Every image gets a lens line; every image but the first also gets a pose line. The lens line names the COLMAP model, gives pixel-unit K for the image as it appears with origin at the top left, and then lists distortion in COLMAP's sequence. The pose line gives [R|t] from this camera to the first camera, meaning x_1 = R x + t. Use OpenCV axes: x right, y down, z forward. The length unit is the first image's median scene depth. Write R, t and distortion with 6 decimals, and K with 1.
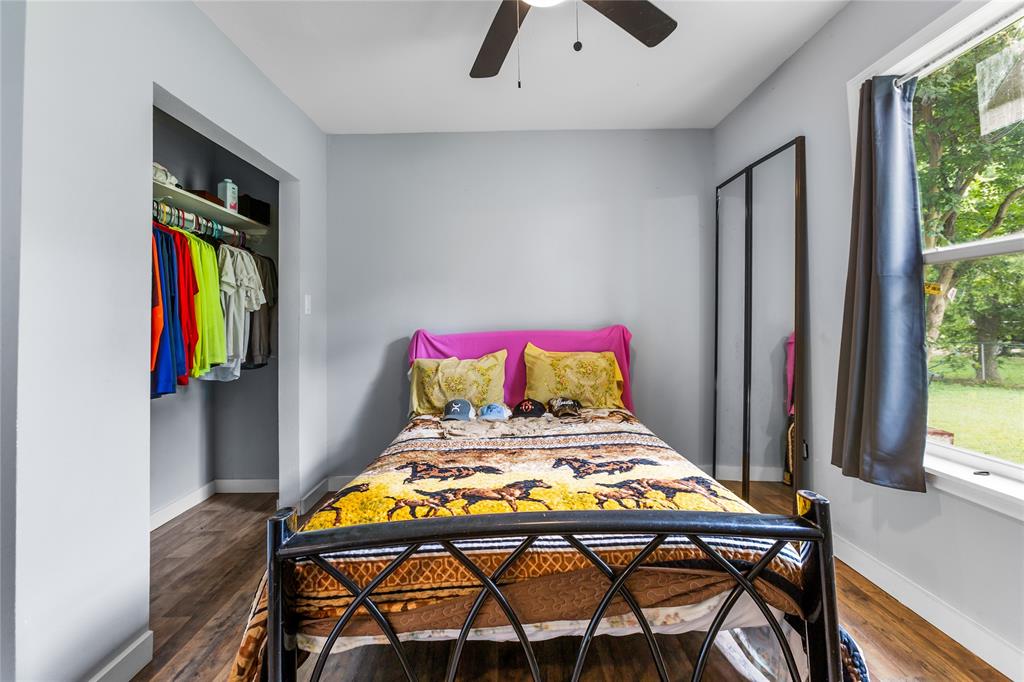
lens RADIAL K [[482.6, 0, 506.1], [0, 482.6, 319.4], [0, 0, 1]] dist [-0.011302, 0.000696]
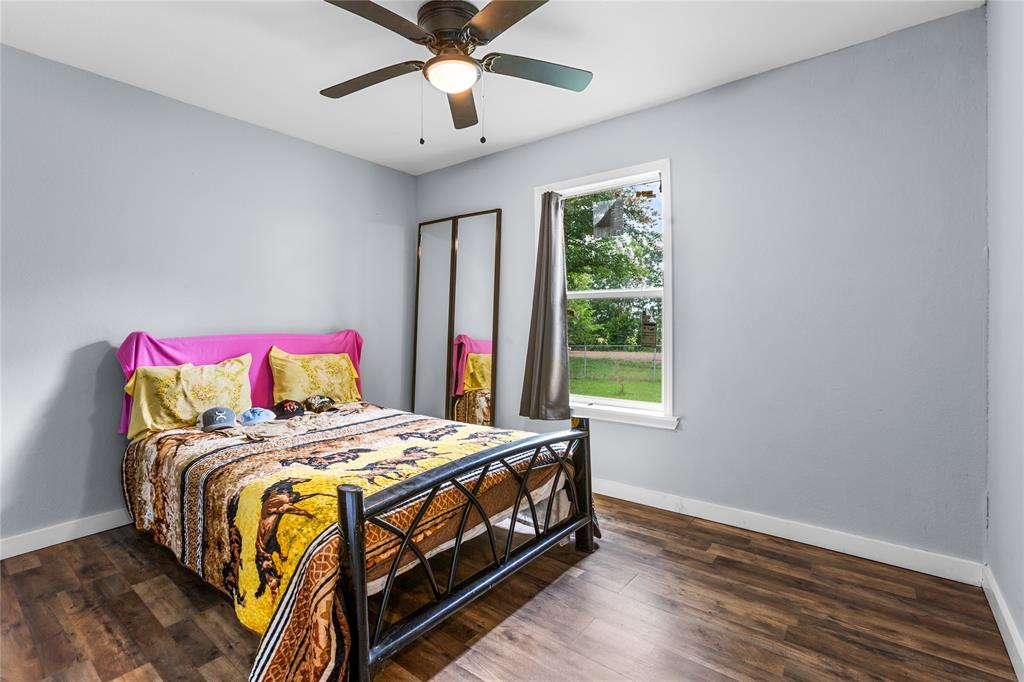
lens RADIAL K [[482.6, 0, 512.2], [0, 482.6, 340.6], [0, 0, 1]] dist [-0.011302, 0.000696]
pose [[0.628827, -0.003169, 0.777539, -0.445538], [-0.021205, 0.999550, 0.021224, 0.006131], [-0.777256, -0.029834, 0.628477, -0.011480]]
